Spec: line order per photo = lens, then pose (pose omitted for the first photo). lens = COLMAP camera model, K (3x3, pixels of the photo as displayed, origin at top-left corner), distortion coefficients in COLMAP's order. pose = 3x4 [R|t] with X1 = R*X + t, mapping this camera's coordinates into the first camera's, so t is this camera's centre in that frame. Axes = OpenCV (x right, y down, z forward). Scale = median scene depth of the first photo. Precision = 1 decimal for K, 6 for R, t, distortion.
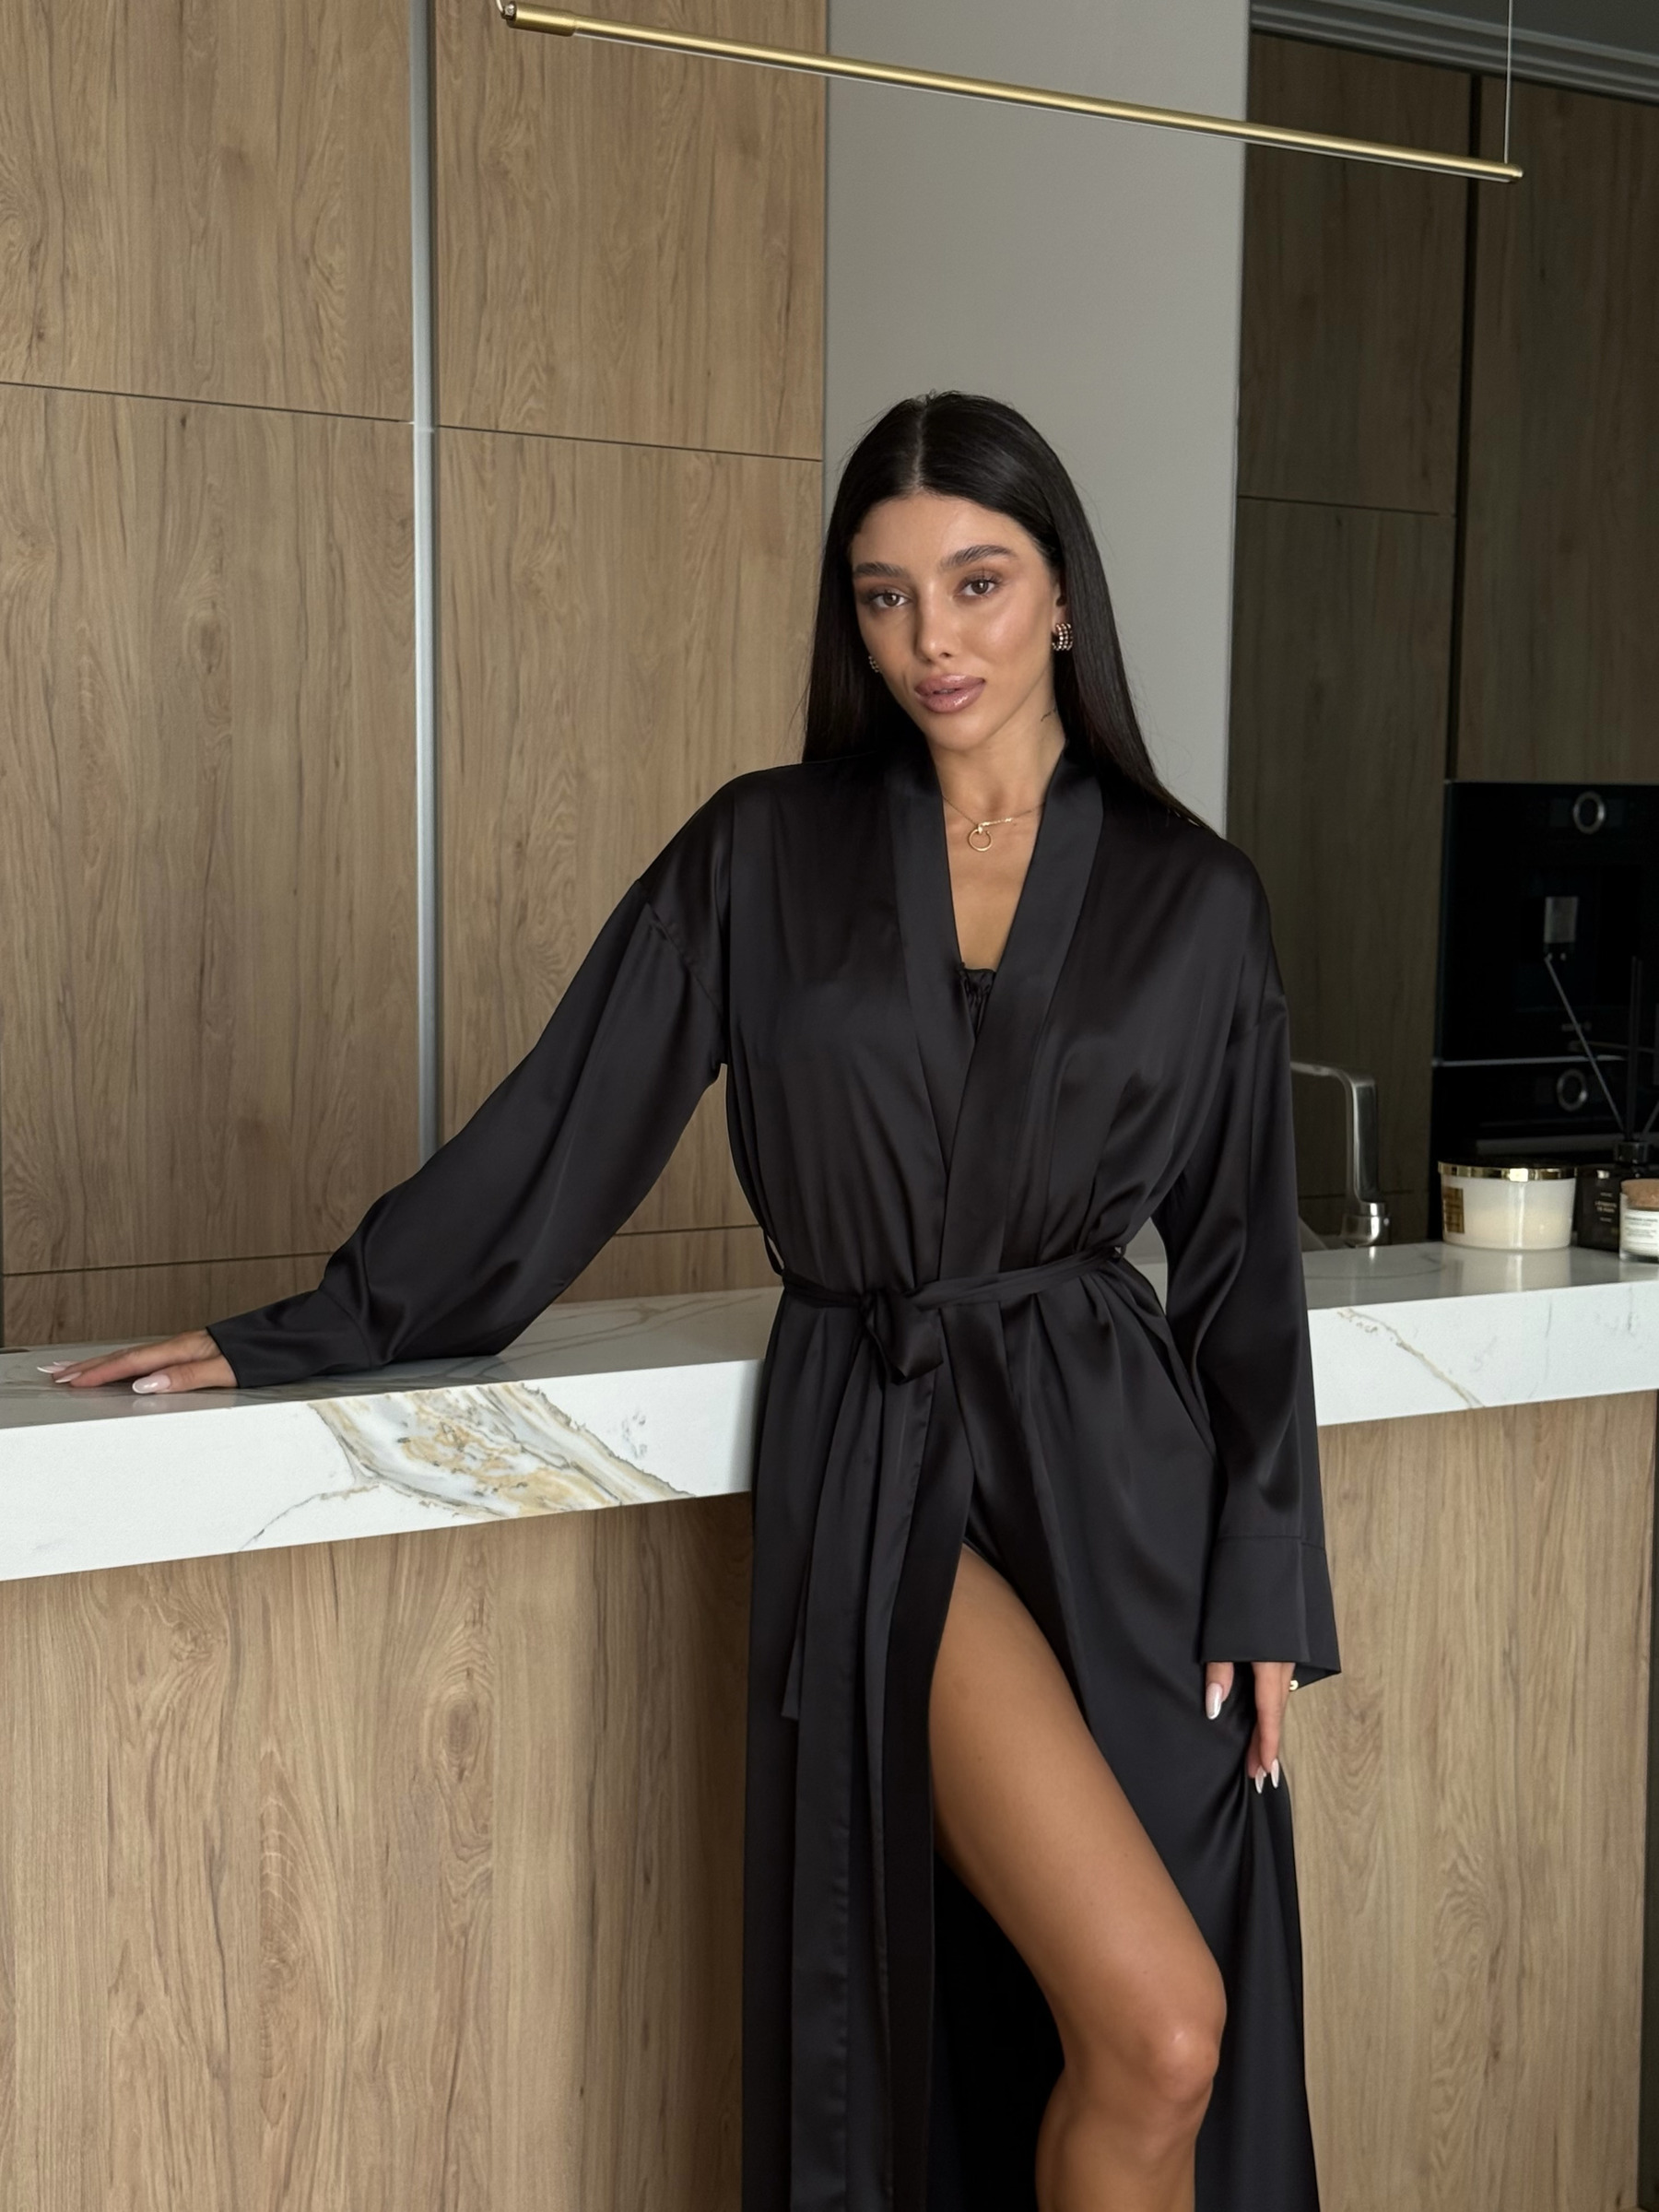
lens RADIAL K [[2707.4, 0, 824.6], [0, 2707.4, 1058.6], [0, 0, 1]] dist [0.055209, -0.201733]
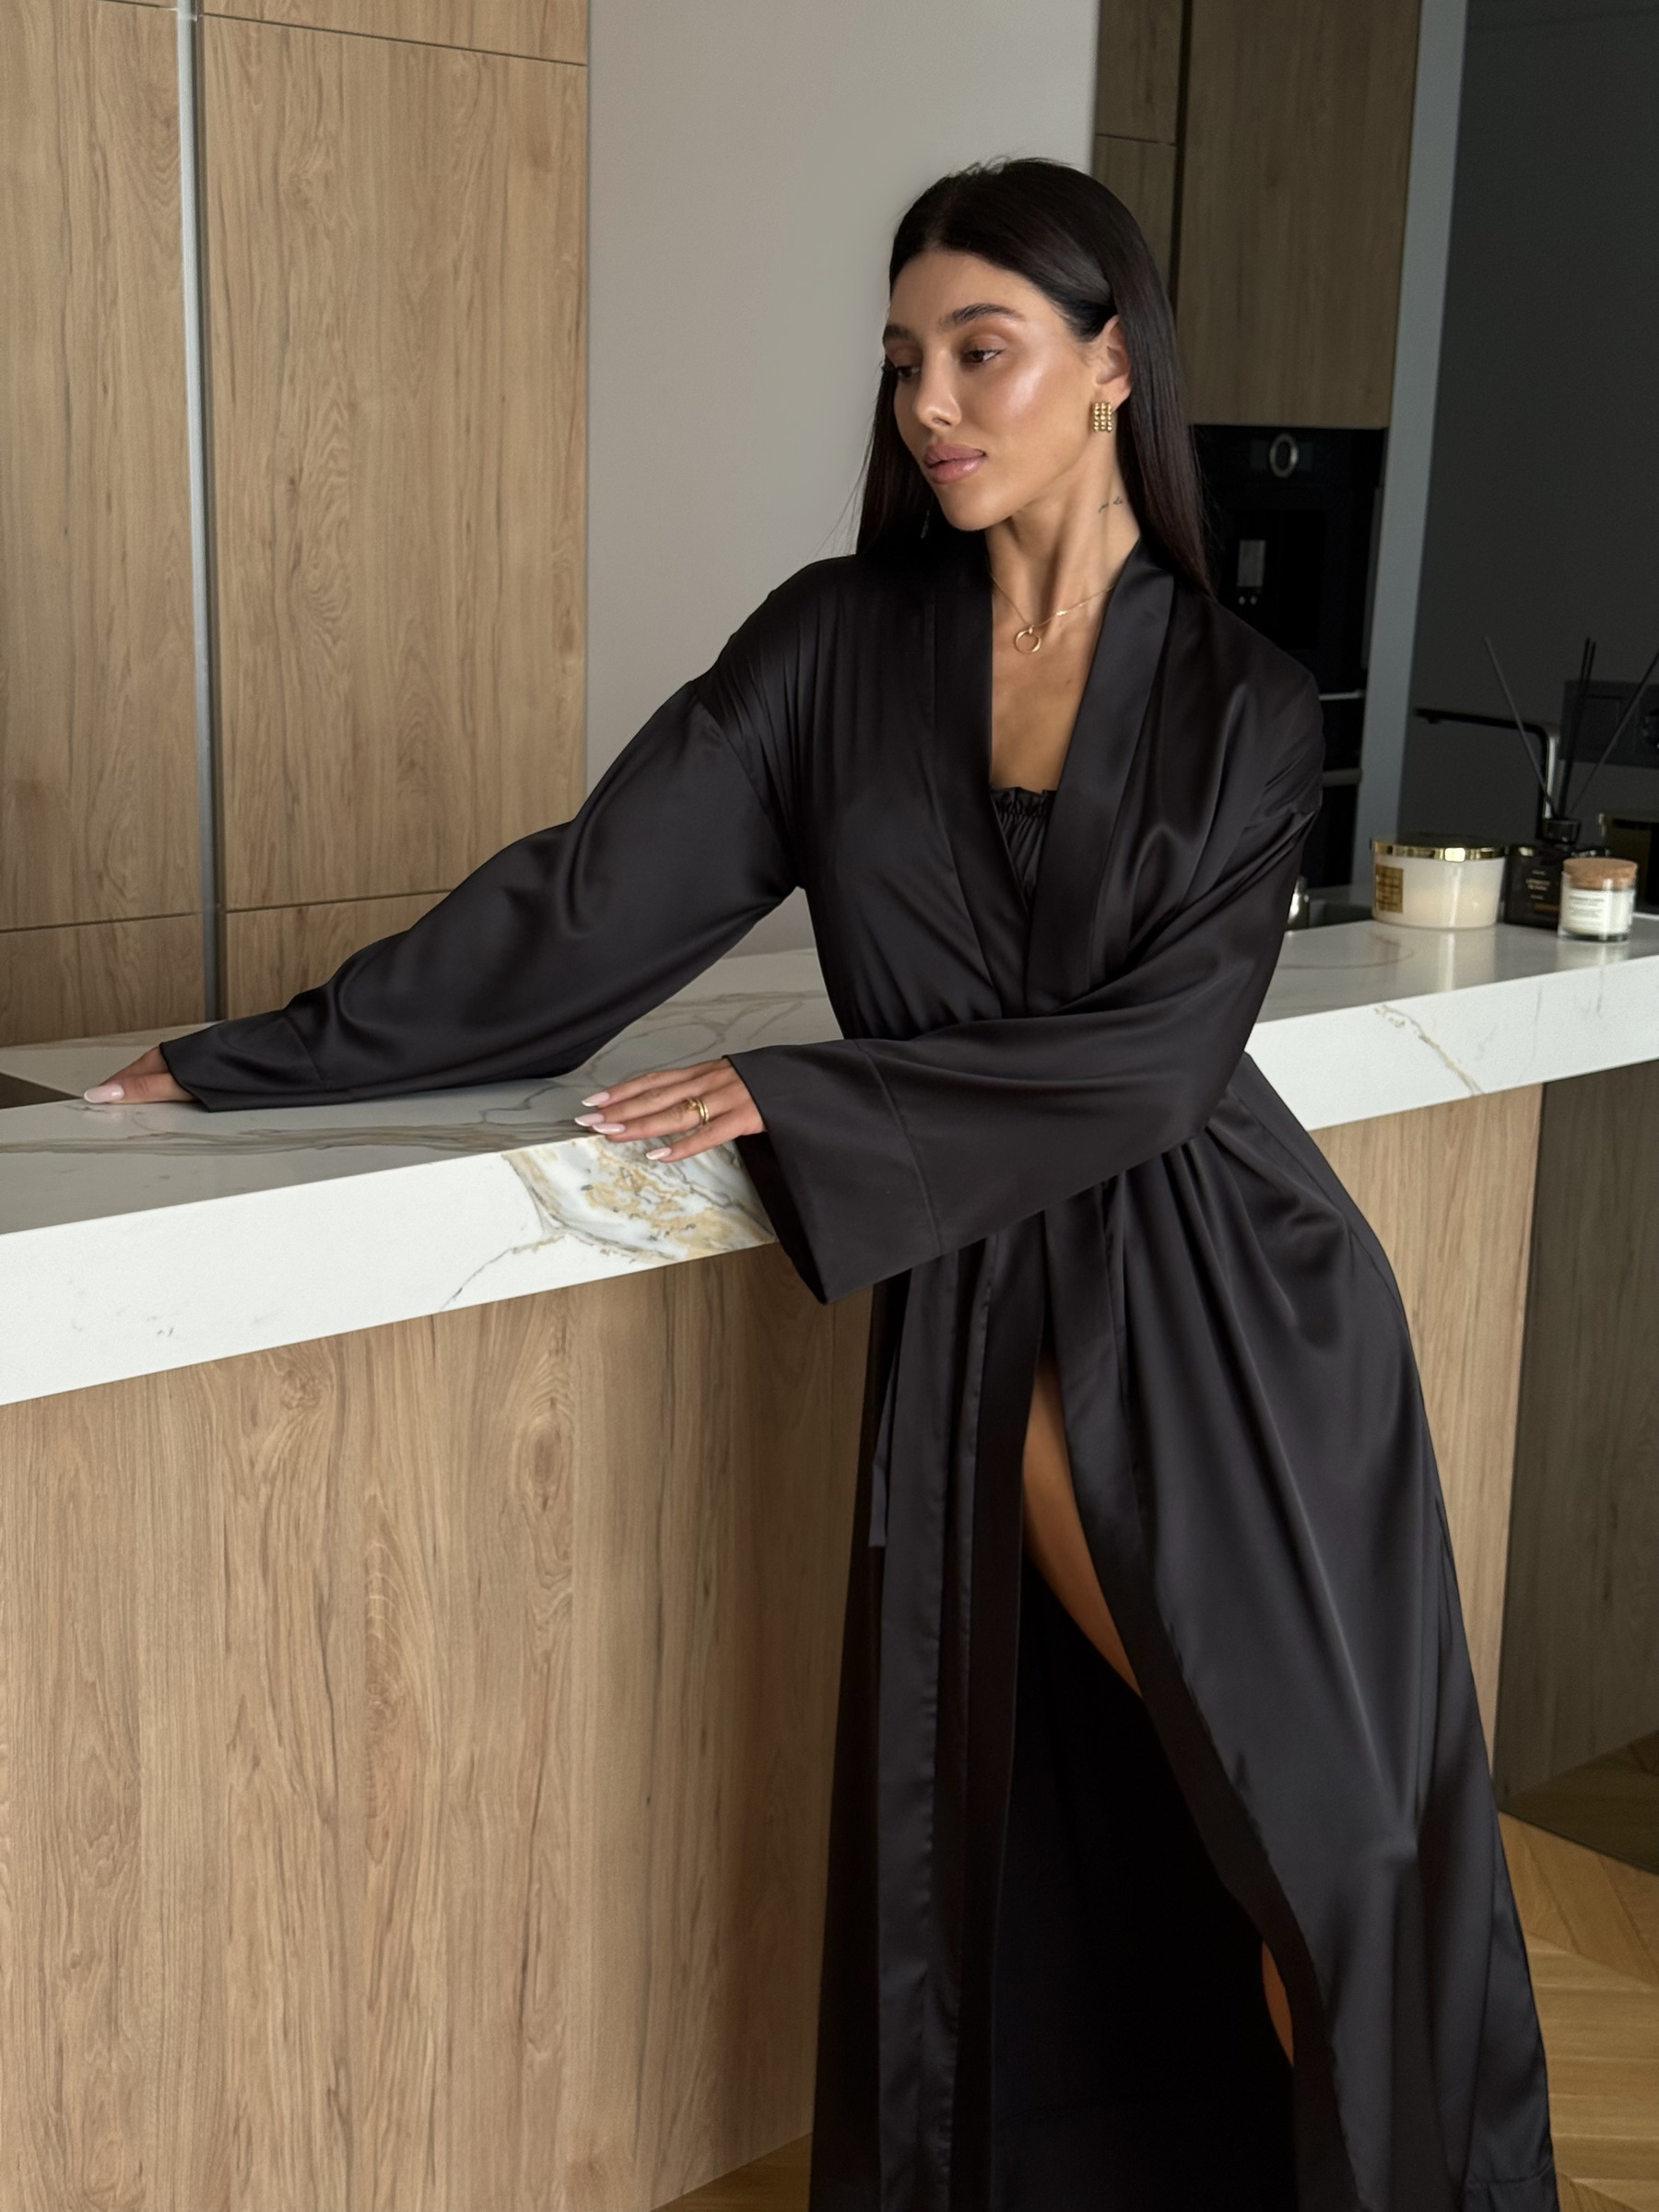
lens RADIAL K [[2707.4, 0, 824.6], [0, 2707.4, 1058.6], [0, 0, 1]] dist [0.055209, -0.201733]
pose [[0.985162, -0.015876, 0.170891, -0.201540], [-0.008566, 0.989923, 0.141346, -0.033618], [-0.171413, -0.140712, 0.975099, 0.056125]]
